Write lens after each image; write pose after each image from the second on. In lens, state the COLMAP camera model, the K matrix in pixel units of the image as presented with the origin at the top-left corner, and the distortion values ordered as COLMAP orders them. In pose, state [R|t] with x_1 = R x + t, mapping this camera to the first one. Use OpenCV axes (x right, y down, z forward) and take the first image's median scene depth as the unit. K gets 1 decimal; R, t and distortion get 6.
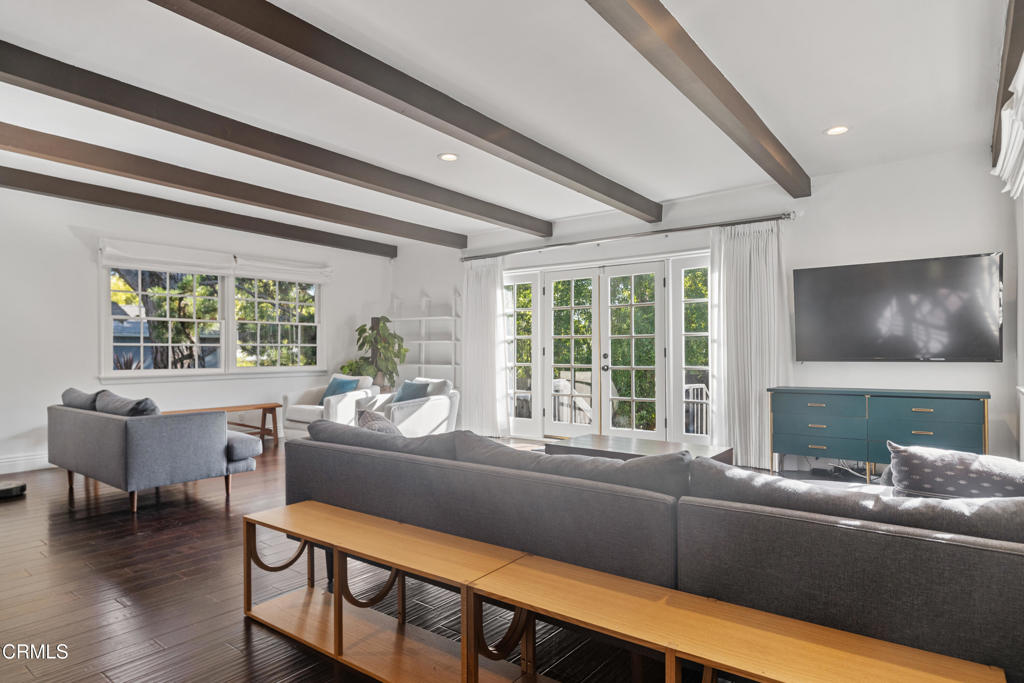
lens RADIAL K [[594.2, 0, 511.5], [0, 594.2, 350.9], [0, 0, 1]] dist [0.002093, 0.000404]
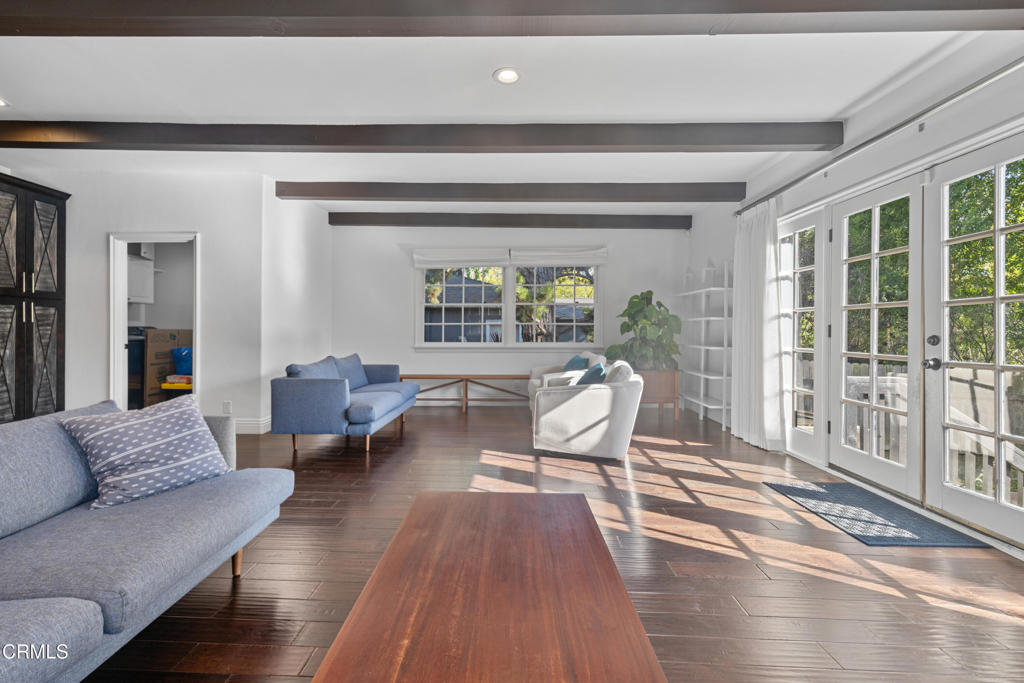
lens RADIAL K [[439.1, 0, 512.3], [0, 439.1, 334.1], [0, 0, 1]] dist [-0.001285, 0.000000]
pose [[0.599102, 0.010634, -0.800602, 0.226401], [-0.000522, 0.999917, 0.012891, -0.001256], [0.800672, -0.007305, 0.599058, 0.450314]]
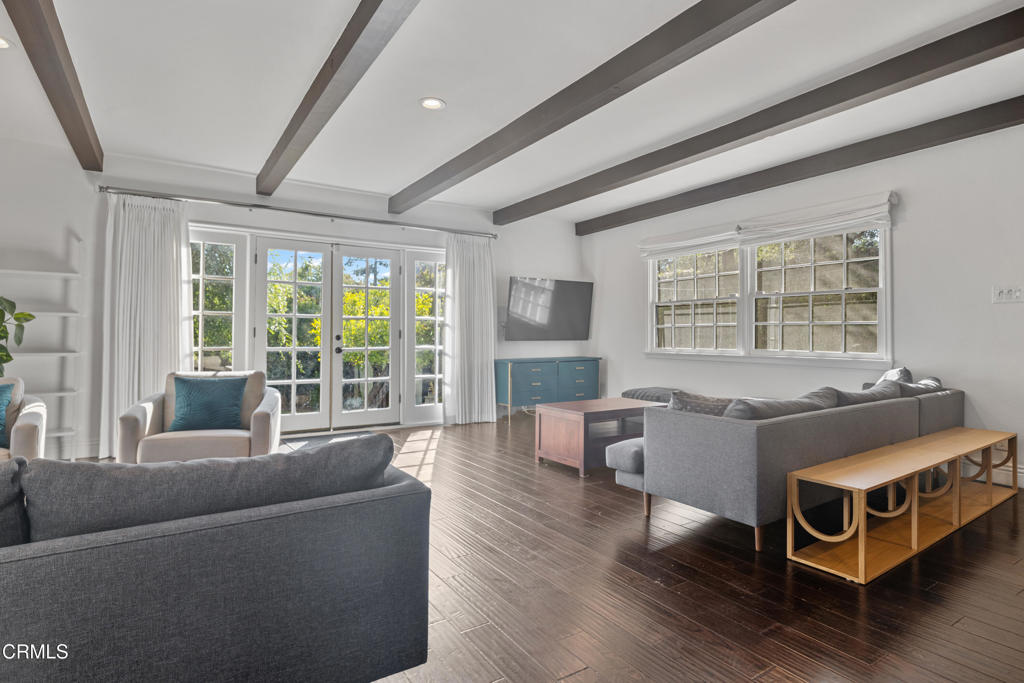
lens RADIAL K [[529.7, 0, 510.1], [0, 529.7, 332.9], [0, 0, 1]] dist [-0.004485, -0.000397]
pose [[0.338888, 0.008051, 0.940792, -0.515596], [-0.008759, 0.999947, -0.005402, 0.002920], [-0.940786, -0.006409, 0.338941, 0.419556]]
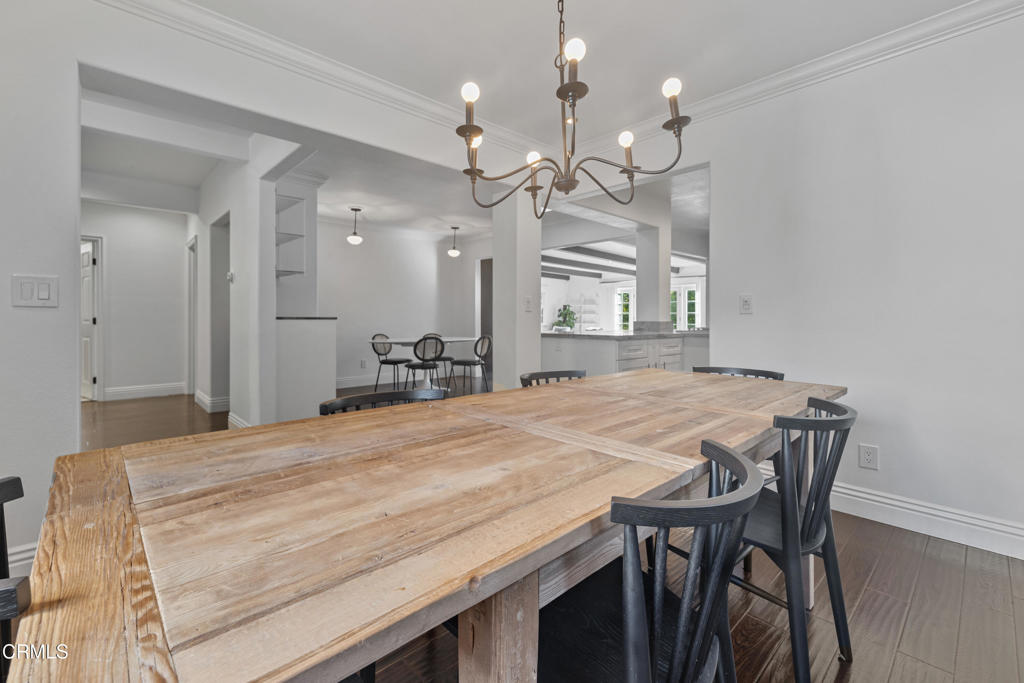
lens RADIAL K [[439.1, 0, 509.2], [0, 439.1, 320.6], [0, 0, 1]] dist [-0.001285, 0.000000]
pose [[0.985374, 0.004893, -0.170334, -0.159489], [-0.003724, 0.999967, 0.007185, -0.003204], [0.170363, -0.006445, 0.985360, -1.021251]]
